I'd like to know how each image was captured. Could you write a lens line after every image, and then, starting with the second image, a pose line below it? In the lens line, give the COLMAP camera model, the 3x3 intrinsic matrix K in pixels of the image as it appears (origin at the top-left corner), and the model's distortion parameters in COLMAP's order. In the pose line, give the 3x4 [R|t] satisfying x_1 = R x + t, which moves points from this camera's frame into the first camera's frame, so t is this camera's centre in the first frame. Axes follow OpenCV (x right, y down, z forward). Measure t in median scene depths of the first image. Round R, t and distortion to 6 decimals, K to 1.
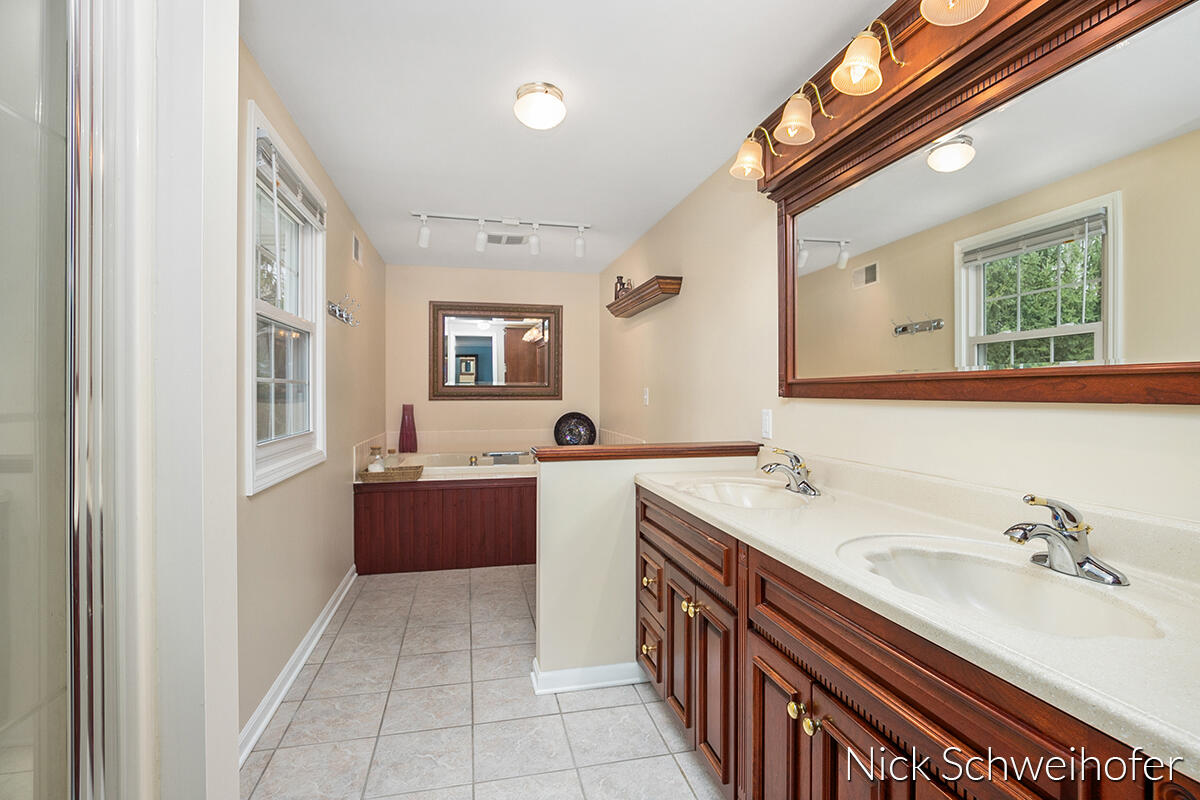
lens RADIAL K [[587.9, 0, 600.0], [0, 587.9, 400.0], [0, 0, 1]] dist [-0.000634, -0.000018]
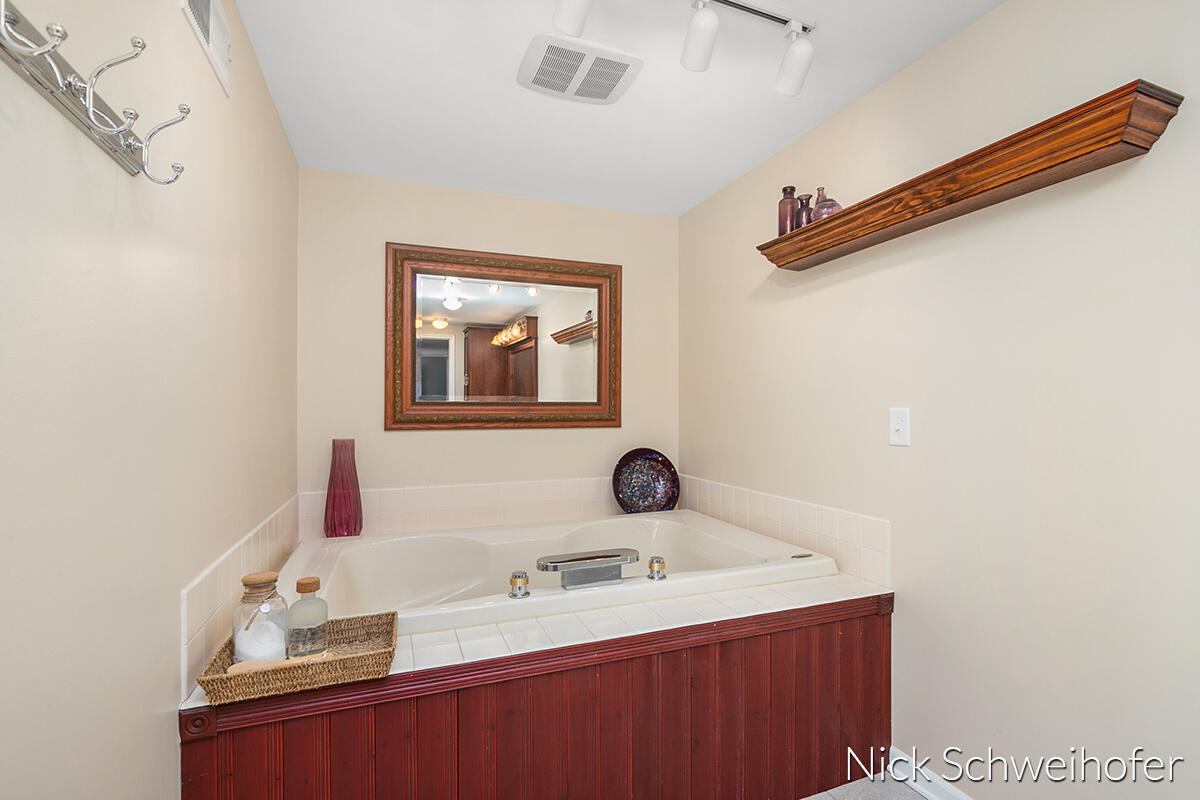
lens RADIAL K [[550.5, 0, 604.6], [0, 550.5, 405.5], [0, 0, 1]] dist [-0.000553, -0.000260]
pose [[0.988887, -0.002271, 0.148652, -0.169168], [0.004724, 0.999858, -0.016150, -0.012781], [-0.148595, 0.016673, 0.988758, 0.480632]]
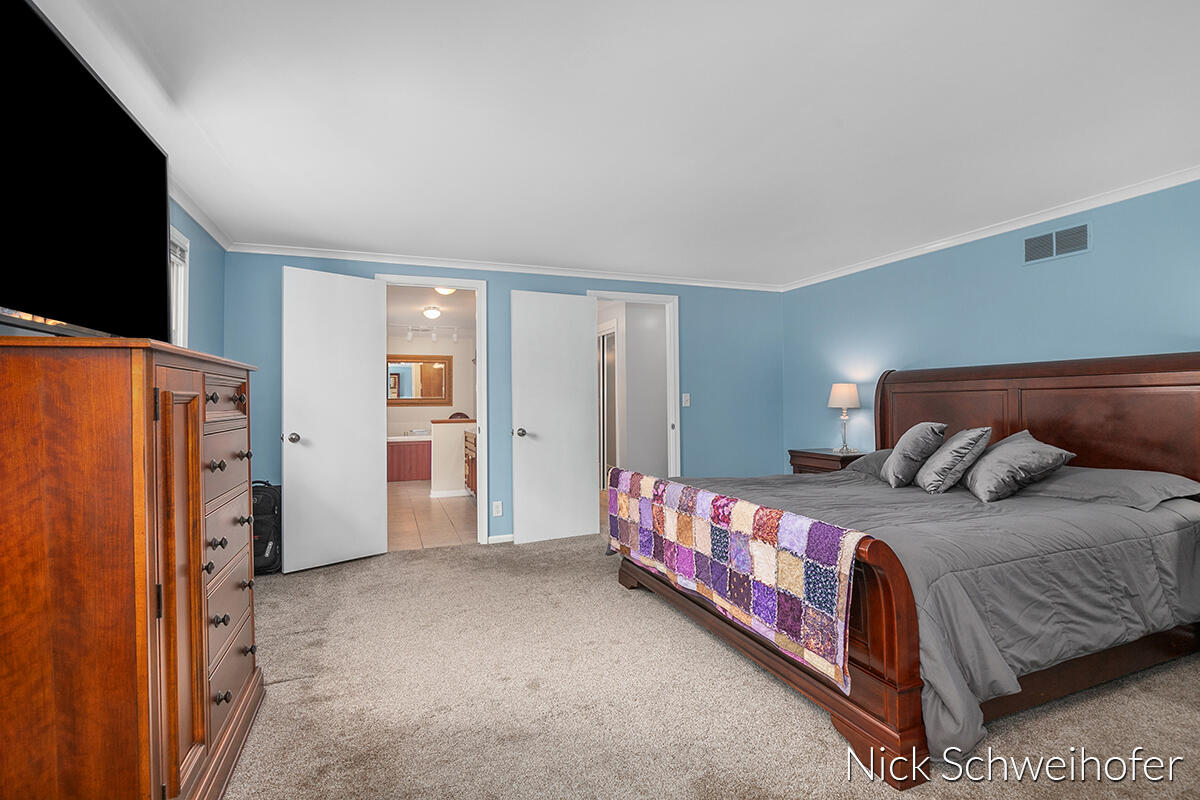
lens RADIAL K [[566.9, 0, 600.0], [0, 566.9, 400.0], [0, 0, 1]] dist [0.001405, 0.000230]
pose [[0.989299, -0.005312, 0.145803, 0.144518], [0.008089, 0.999797, -0.018459, 0.018590], [-0.145676, 0.019441, 0.989141, -0.898914]]
